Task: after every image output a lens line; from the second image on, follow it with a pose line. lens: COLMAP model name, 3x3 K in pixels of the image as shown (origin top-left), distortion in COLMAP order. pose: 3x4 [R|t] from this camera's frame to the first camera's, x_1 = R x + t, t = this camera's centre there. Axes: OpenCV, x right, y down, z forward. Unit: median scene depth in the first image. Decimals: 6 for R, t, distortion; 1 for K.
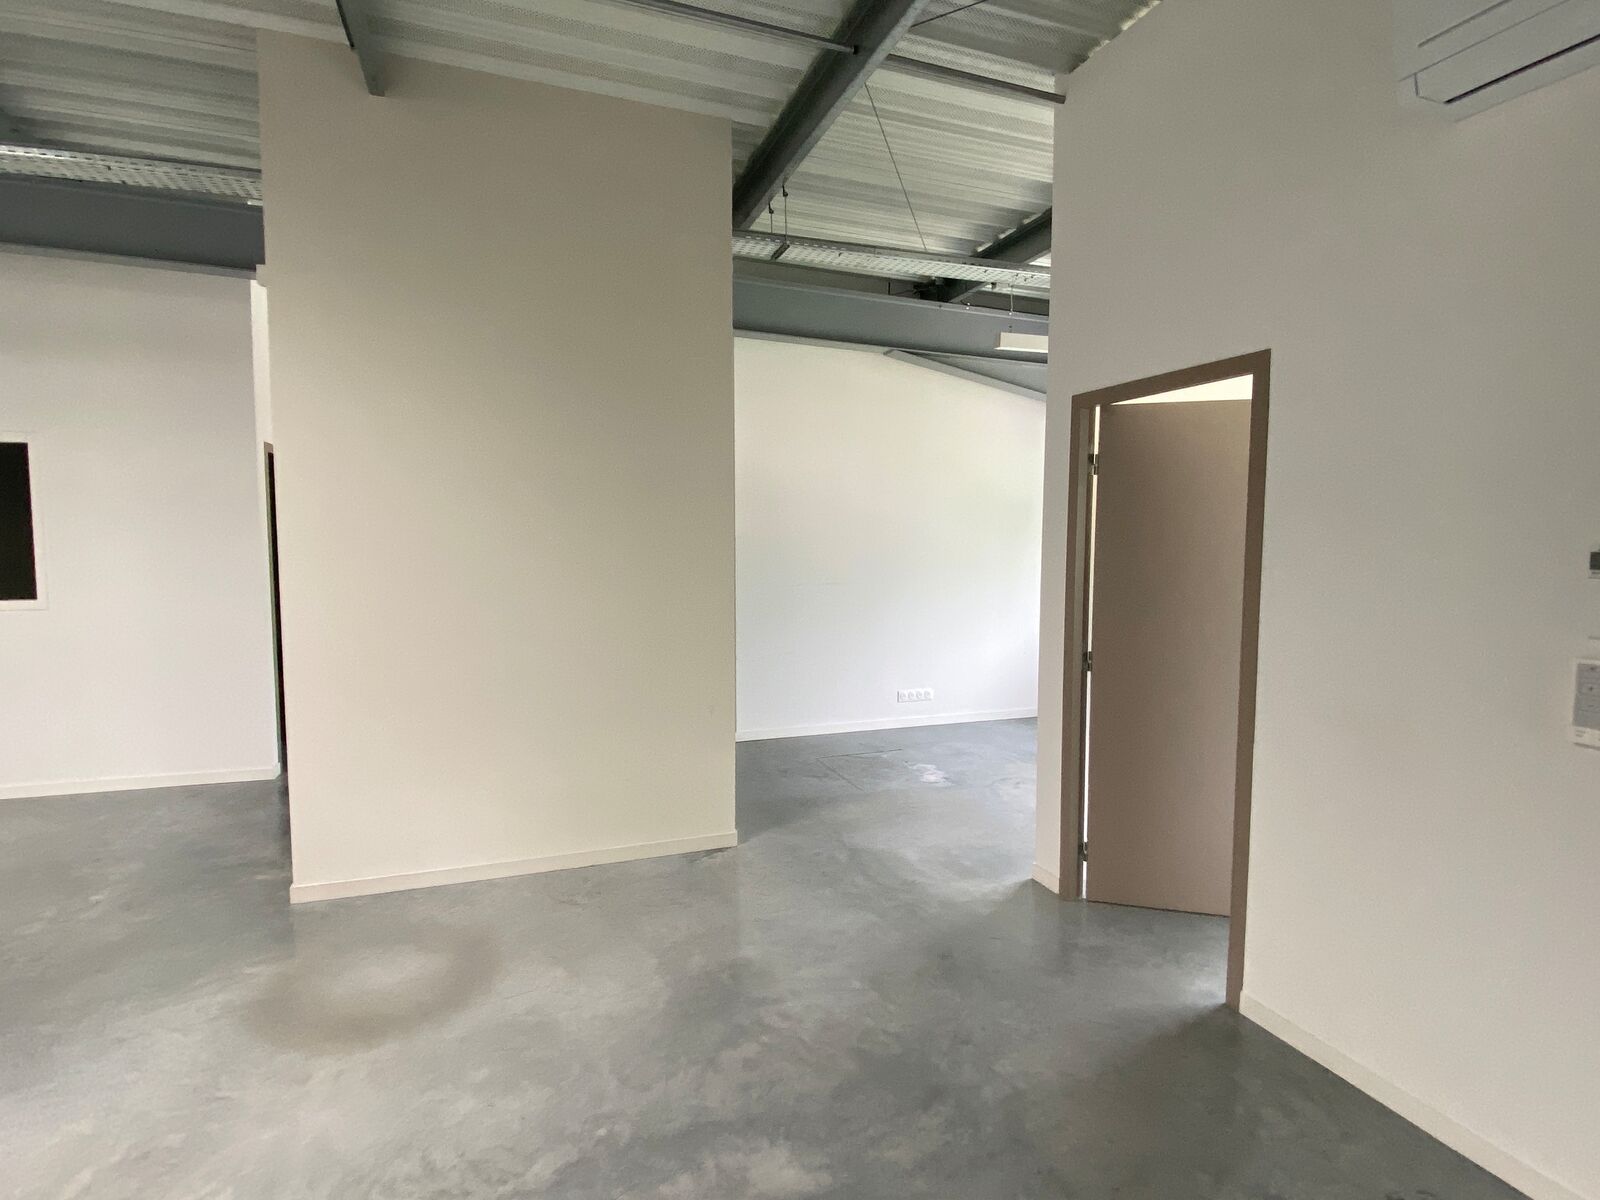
lens RADIAL K [[856.0, 0, 800.0], [0, 856.0, 600.0], [0, 0, 1]] dist [0.025138, 0.000034]
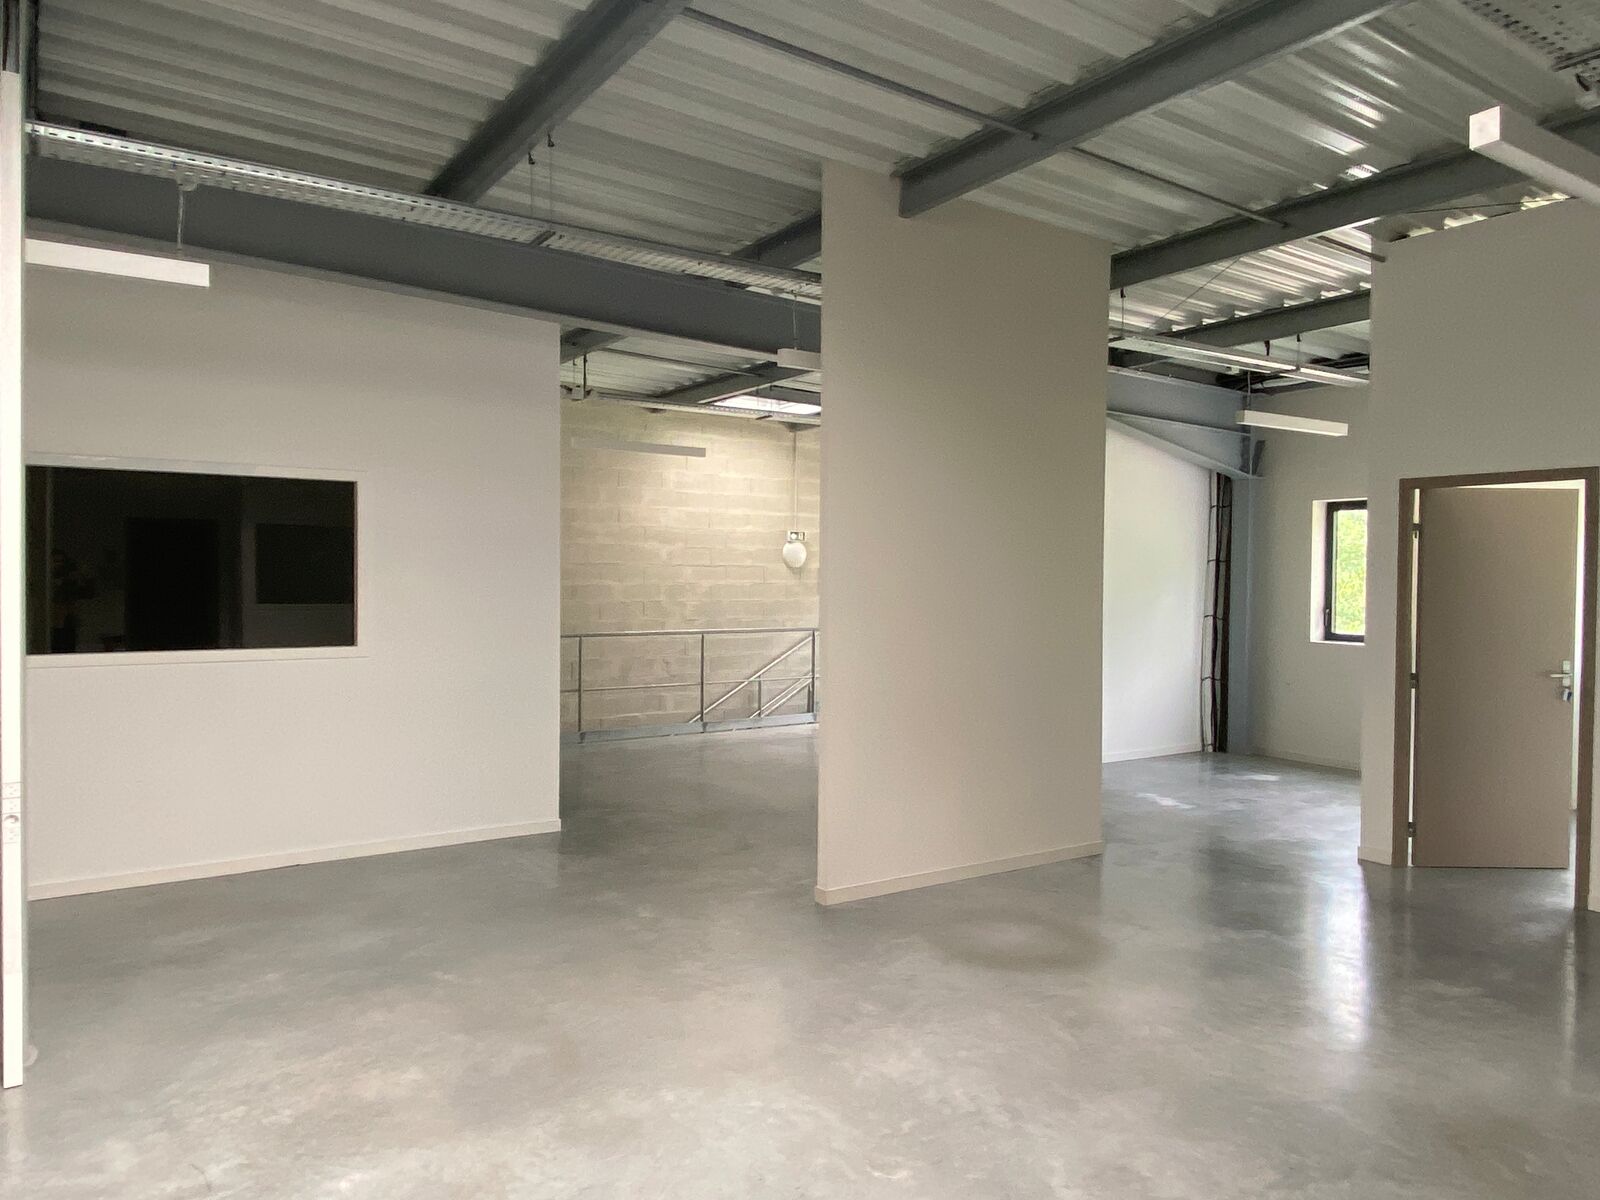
lens RADIAL K [[1067.3, 0, 800.0], [0, 1067.3, 600.0], [0, 0, 1]] dist [0.028279, -0.000414]
pose [[0.970315, 0.002351, 0.241832, -0.899884], [0.013018, 0.997995, -0.061932, 0.036910], [-0.241493, 0.063242, 0.968340, -0.339844]]
